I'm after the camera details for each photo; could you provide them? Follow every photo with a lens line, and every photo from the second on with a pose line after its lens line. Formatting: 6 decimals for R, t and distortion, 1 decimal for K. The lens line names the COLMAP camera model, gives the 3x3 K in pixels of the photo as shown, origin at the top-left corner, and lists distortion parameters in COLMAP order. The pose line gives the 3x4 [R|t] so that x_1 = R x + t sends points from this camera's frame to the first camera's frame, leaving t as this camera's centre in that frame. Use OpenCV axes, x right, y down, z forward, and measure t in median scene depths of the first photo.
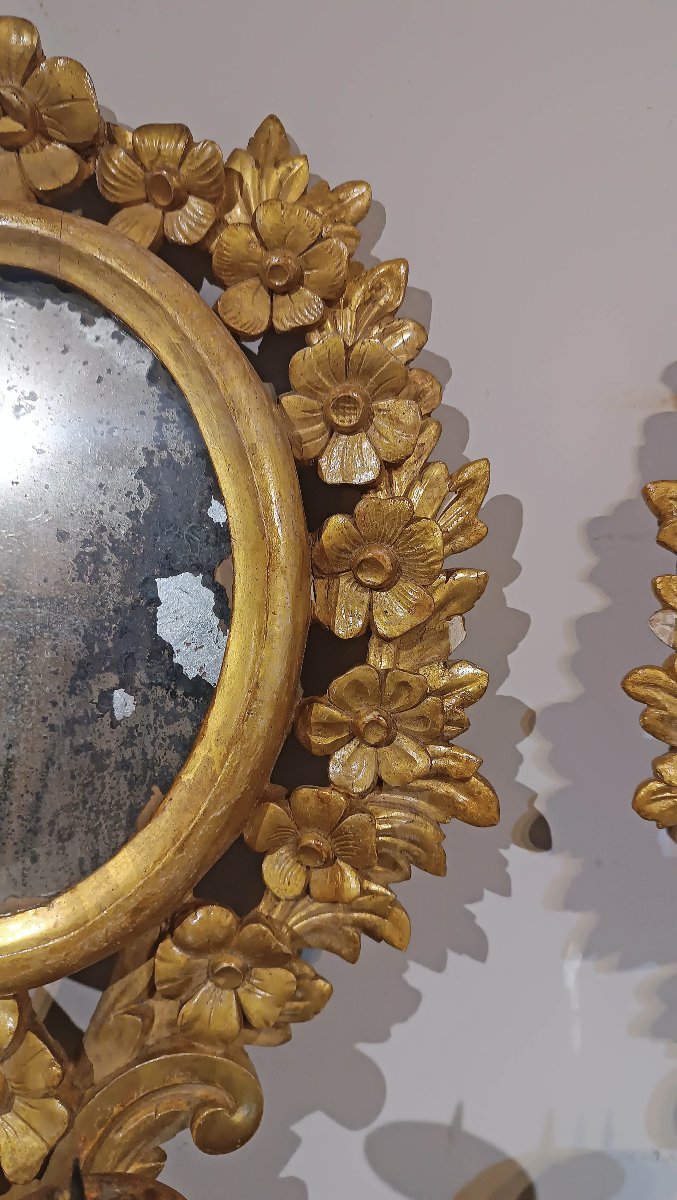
lens RADIAL K [[893.7, 0, 338.5], [0, 893.7, 600.0], [0, 0, 1]] dist [0.001881, -0.034890]
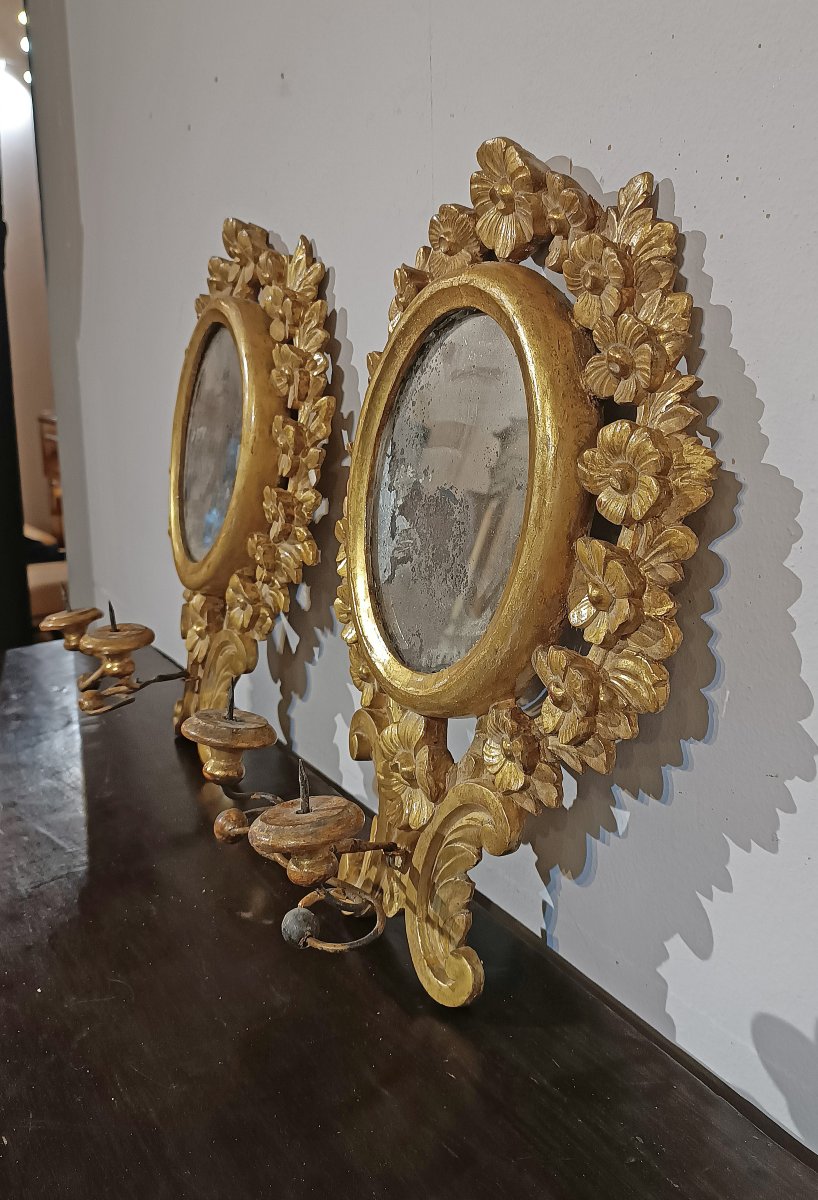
lens RADIAL K [[1122.2, 0, 408.0], [0, 1122.2, 502.5], [0, 0, 1]] dist [0.099705, -0.412072]
pose [[0.503950, 0.096950, -0.858274, 2.735412], [-0.047840, 0.995288, 0.084337, -0.150566], [0.862407, -0.001442, 0.506214, -0.189702]]
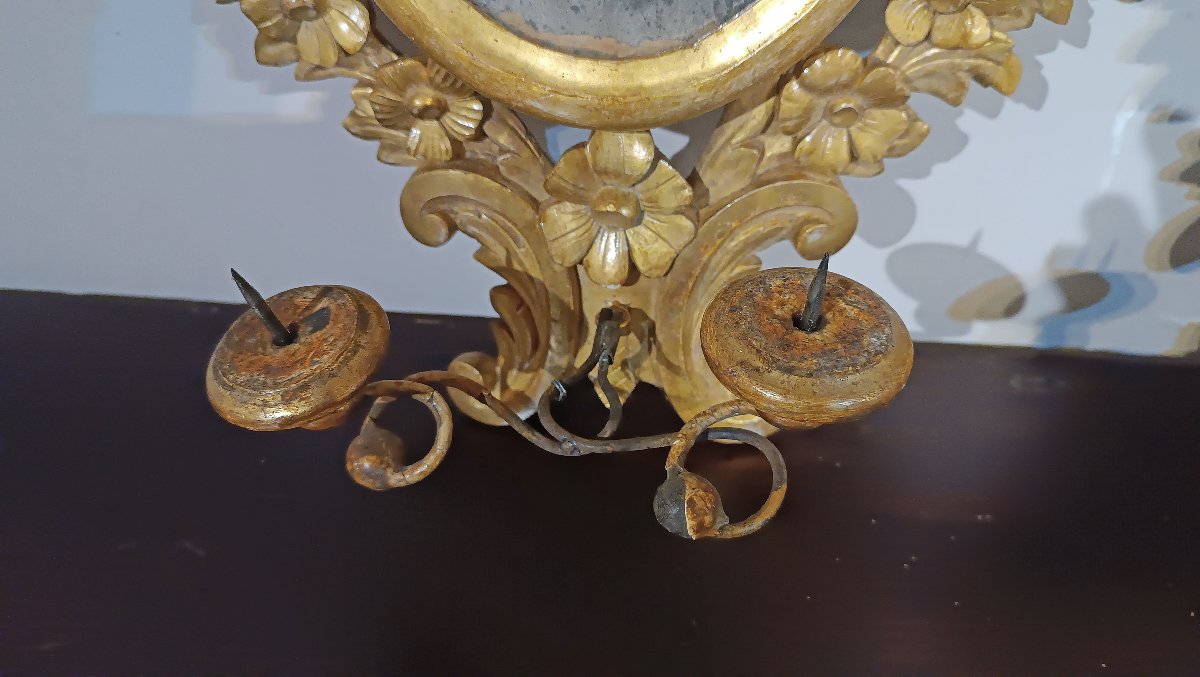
lens RADIAL K [[893.7, 0, 600.0], [0, 893.7, 338.5], [0, 0, 1]] dist [0.001881, -0.034890]
pose [[0.996501, 0.036049, -0.075405, -0.316575], [0.015187, 0.809083, 0.587498, 0.004127], [0.082188, -0.586587, 0.805705, -0.041499]]
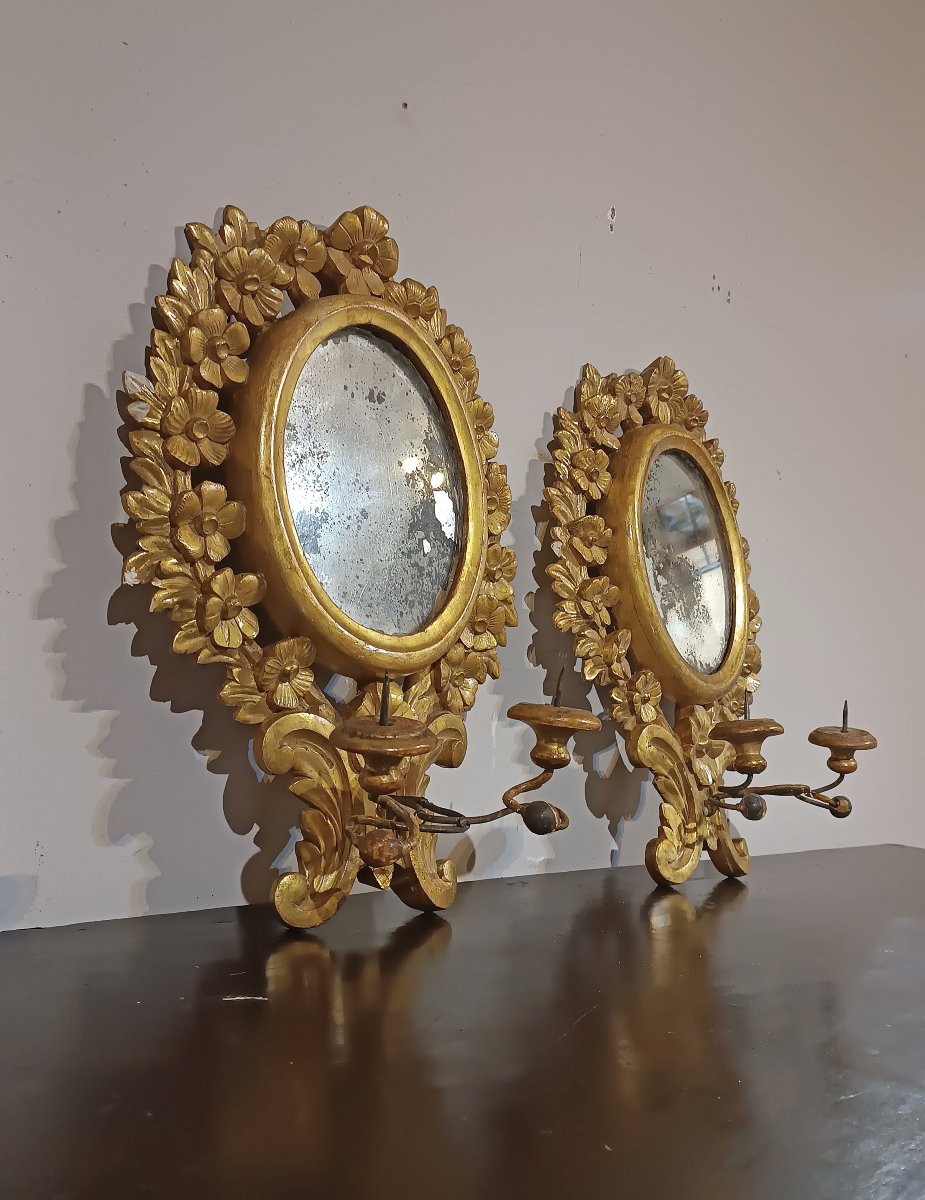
lens RADIAL K [[1189.7, 0, 461.7], [0, 1189.7, 500.1], [0, 0, 1]] dist [0.021898, -0.001291]
pose [[0.644212, 0.158156, 0.748317, -2.241931], [-0.001791, 0.978697, -0.205304, 0.569610], [-0.764845, 0.130919, 0.630771, -0.818791]]
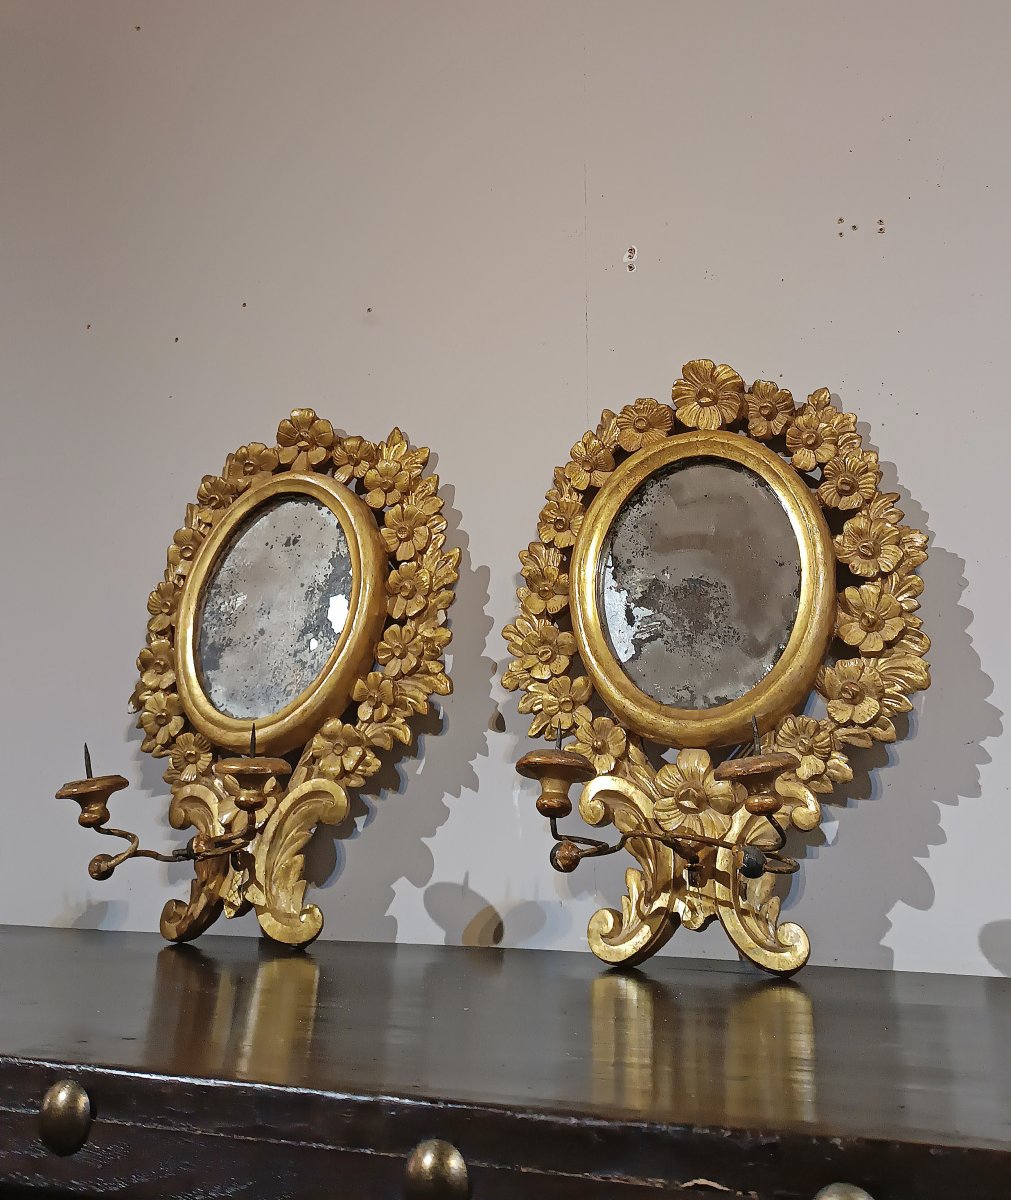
lens RADIAL K [[1253.0, 0, 505.5], [0, 1253.0, 294.7], [0, 0, 1]] dist [0.024365, -0.055968]
pose [[0.928757, -0.146002, -0.340726, 1.700848], [-0.030428, 0.886039, -0.462611, 0.895942], [0.369438, 0.440021, 0.818472, -2.297531]]
